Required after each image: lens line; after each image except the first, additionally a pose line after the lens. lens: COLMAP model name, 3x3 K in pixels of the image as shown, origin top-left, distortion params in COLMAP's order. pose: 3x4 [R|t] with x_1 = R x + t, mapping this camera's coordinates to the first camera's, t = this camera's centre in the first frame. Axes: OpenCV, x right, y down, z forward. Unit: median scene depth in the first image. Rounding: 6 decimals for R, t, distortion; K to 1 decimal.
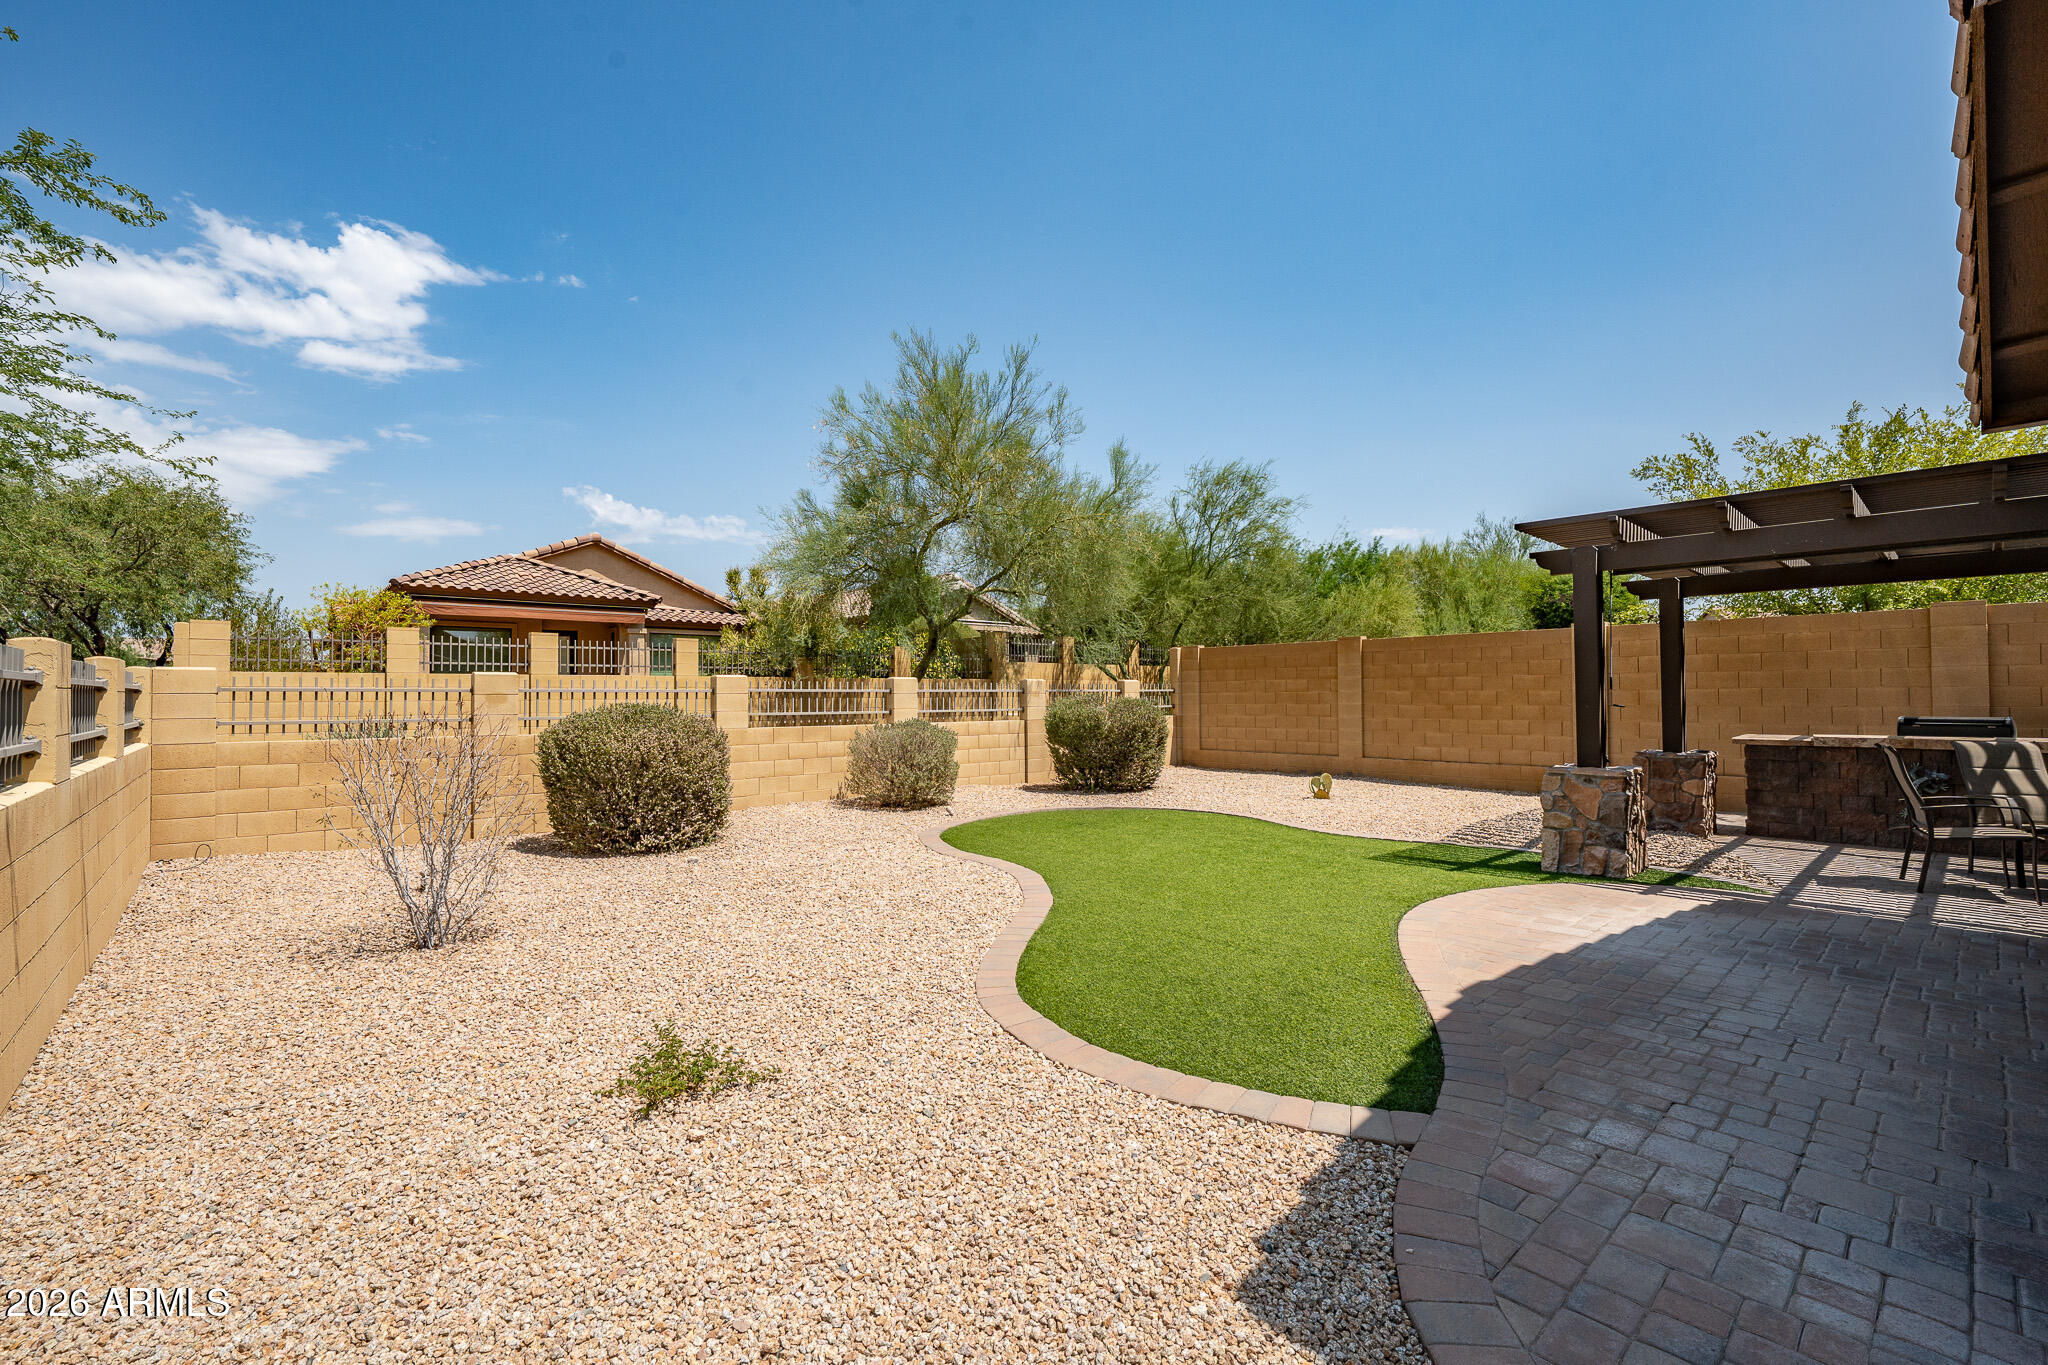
lens RADIAL K [[885.7, 0, 1025.8], [0, 885.7, 684.1], [0, 0, 1]] dist [0.000537, -0.000325]
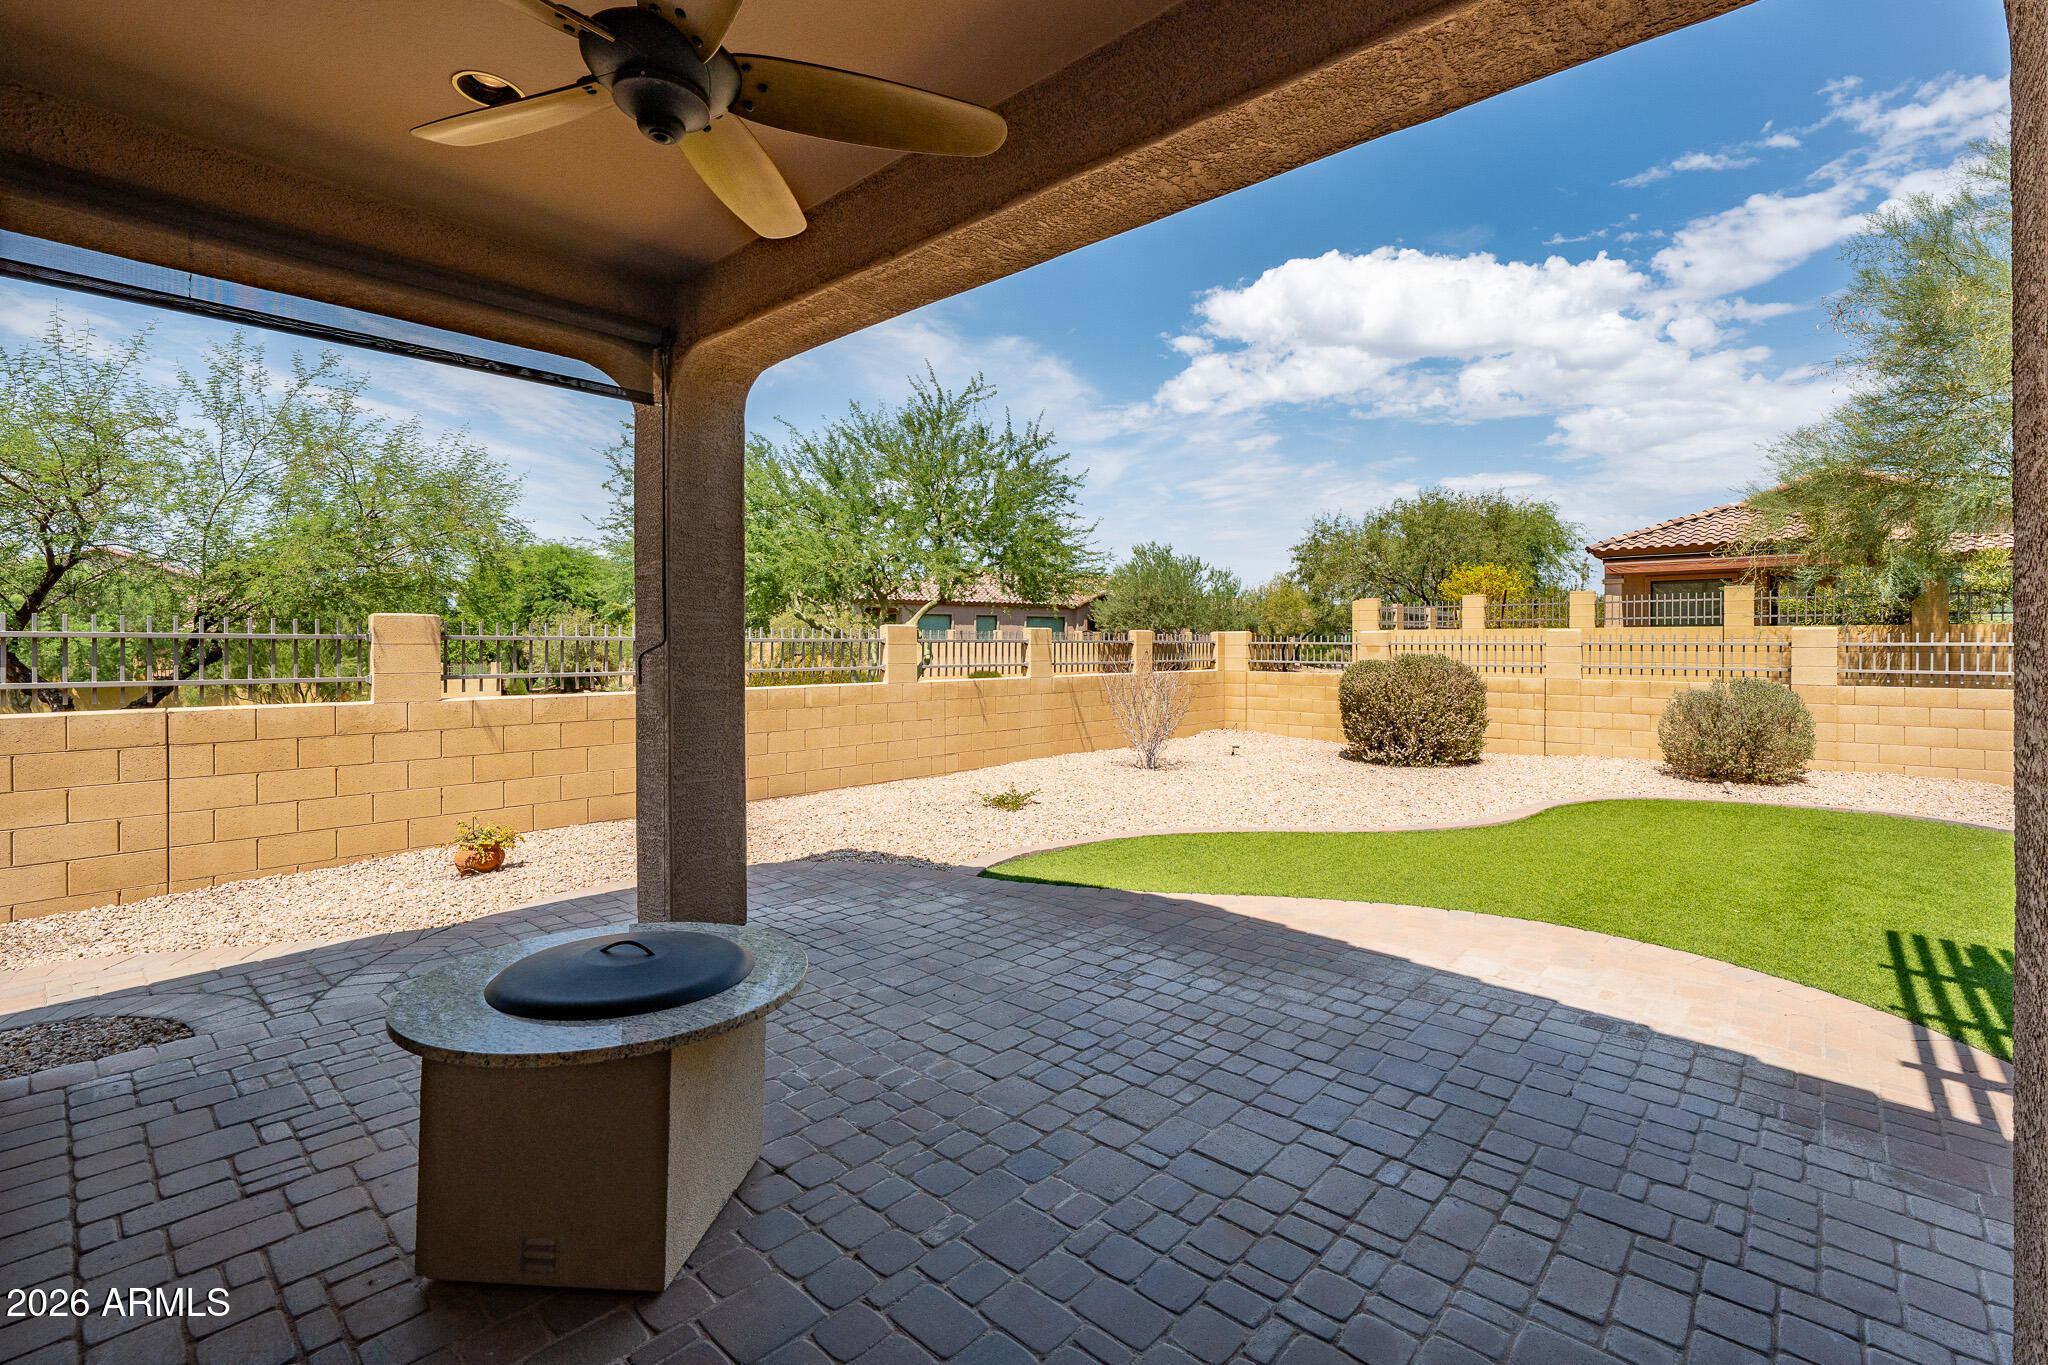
lens RADIAL K [[891.2, 0, 1025.9], [0, 891.2, 669.5], [0, 0, 1]] dist [-0.020041, -0.000100]
pose [[0.066851, 0.028837, -0.997346, 0.803450], [0.009053, 0.999524, 0.029507, 0.001974], [0.997722, -0.011001, 0.066558, 0.345881]]
